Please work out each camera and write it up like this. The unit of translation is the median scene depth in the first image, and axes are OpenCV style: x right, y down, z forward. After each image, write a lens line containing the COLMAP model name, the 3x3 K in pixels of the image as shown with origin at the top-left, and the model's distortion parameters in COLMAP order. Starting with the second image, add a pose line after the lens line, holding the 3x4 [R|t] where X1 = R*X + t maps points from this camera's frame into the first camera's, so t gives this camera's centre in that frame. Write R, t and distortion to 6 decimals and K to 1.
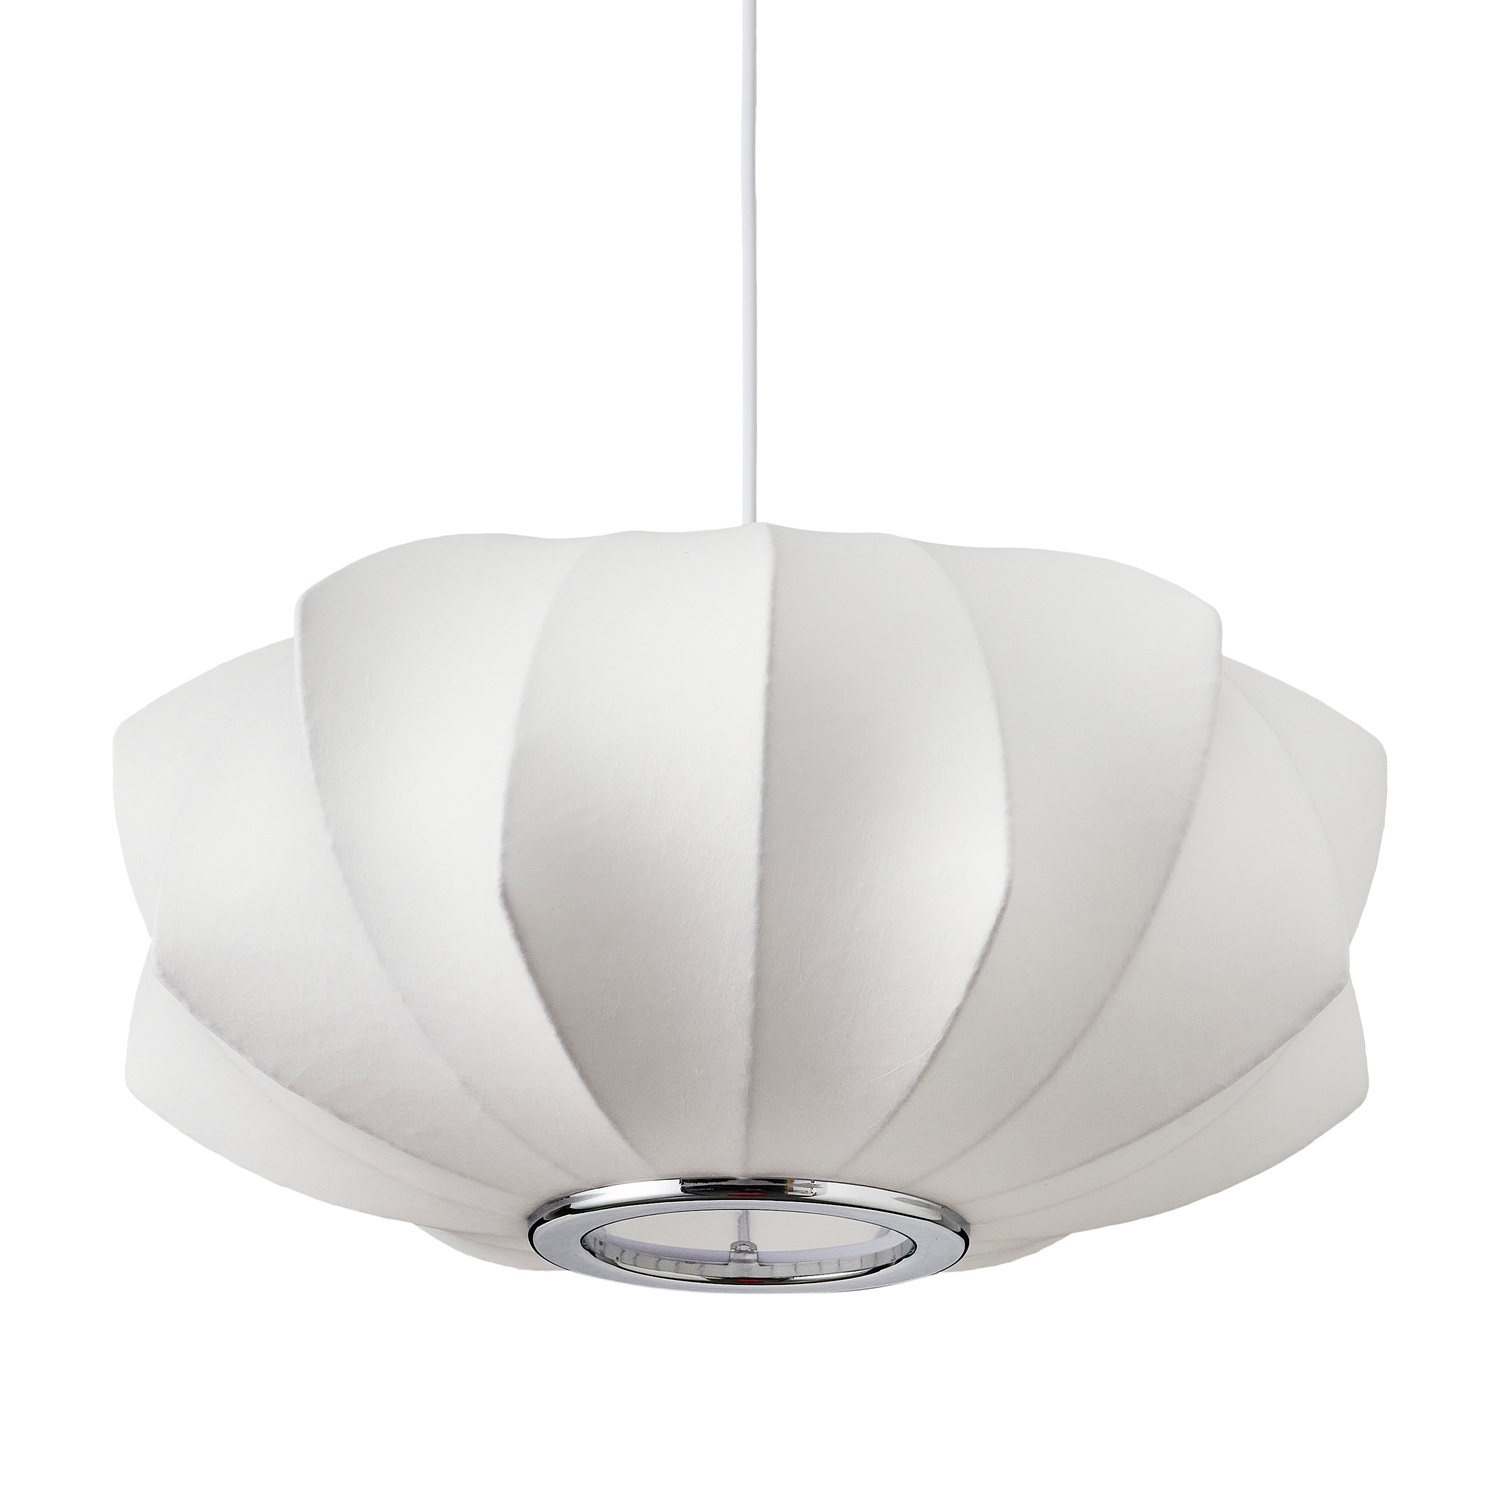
lens RADIAL K [[4245.7, 0, 750.0], [0, 4245.7, 750.0], [0, 0, 1]] dist [-0.155926, -0.380752]
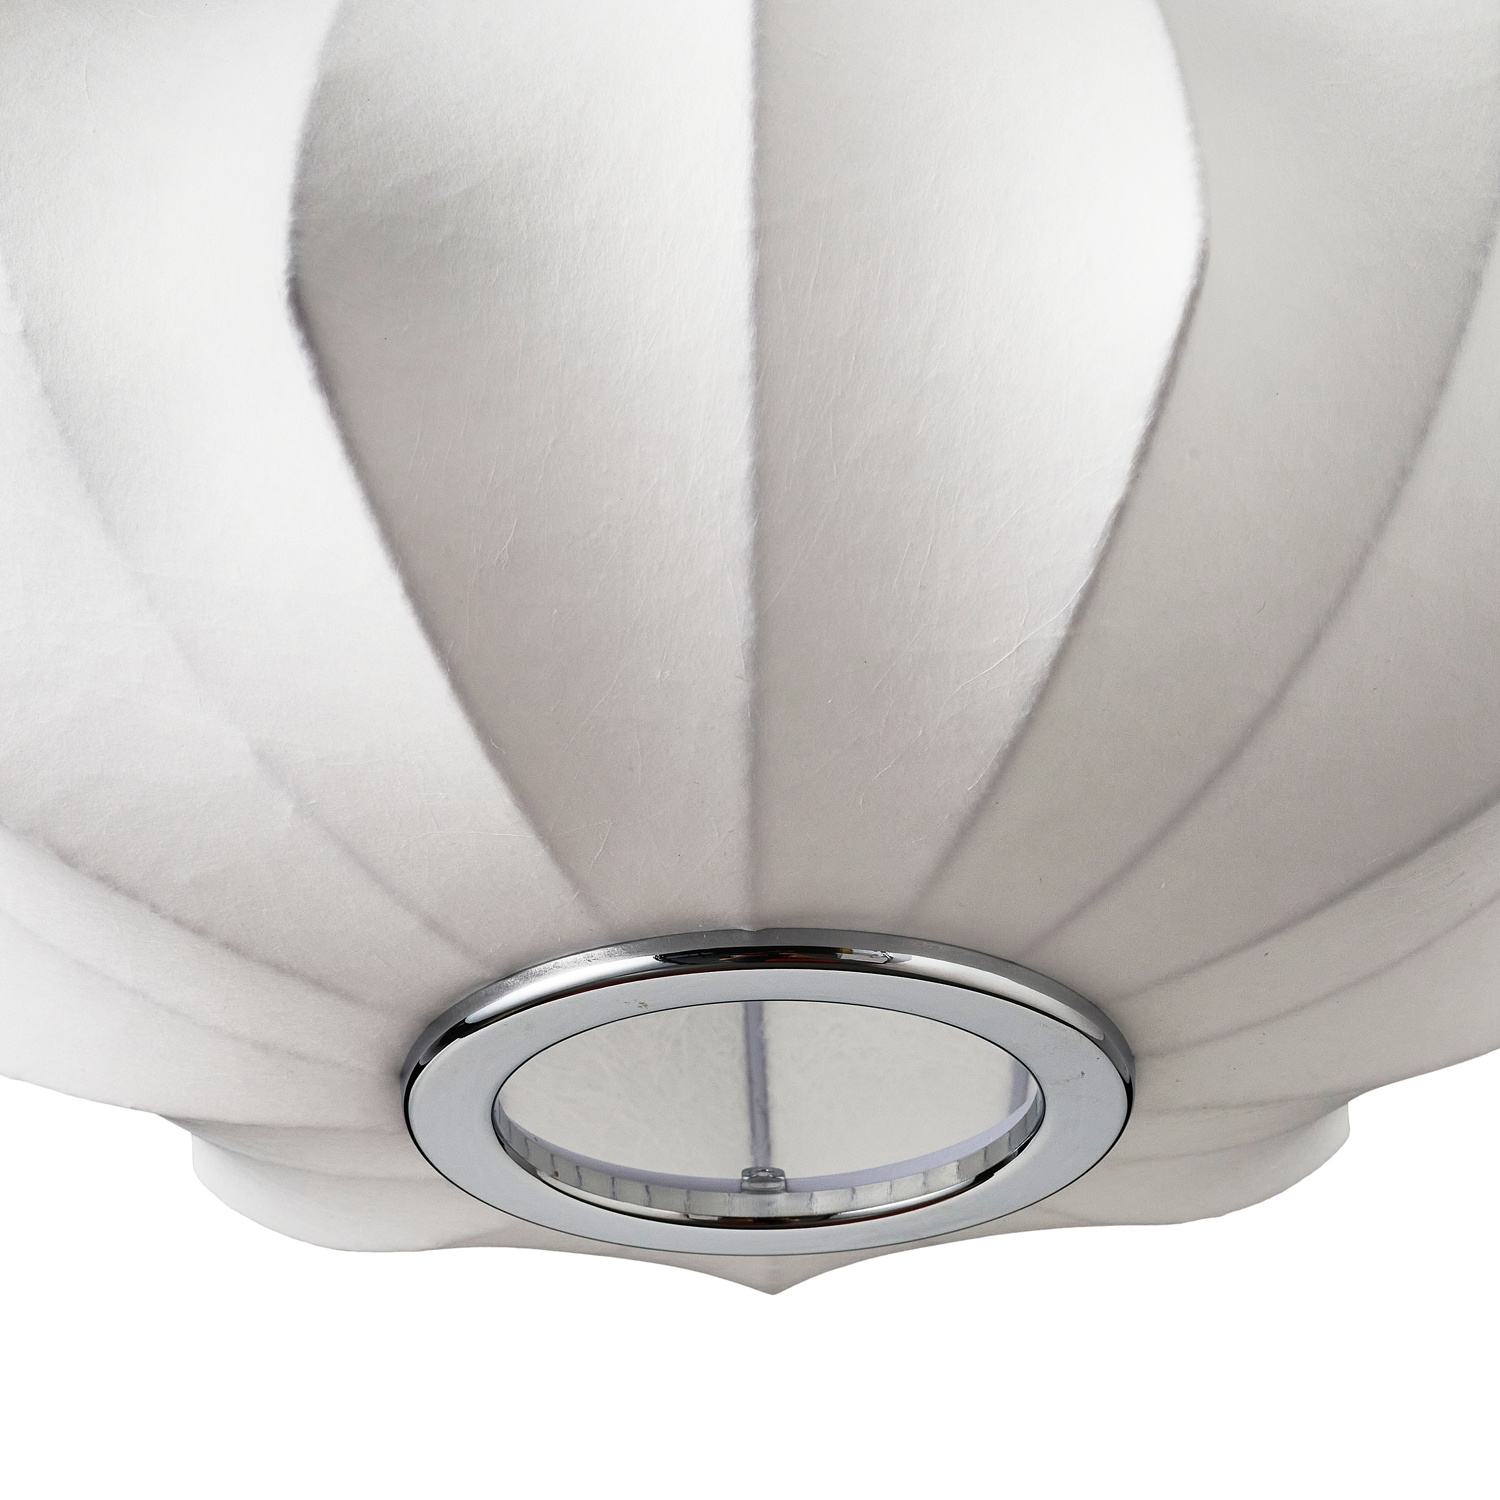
lens RADIAL K [[3773.7, 0, 706.0], [0, 3773.7, 751.5], [0, 0, 1]] dist [-0.084333, -0.039072]
pose [[0.999202, -0.037440, -0.013948, 0.000395], [0.034570, 0.985190, -0.167948, 0.172895], [0.020030, 0.167332, 0.985697, 0.512760]]
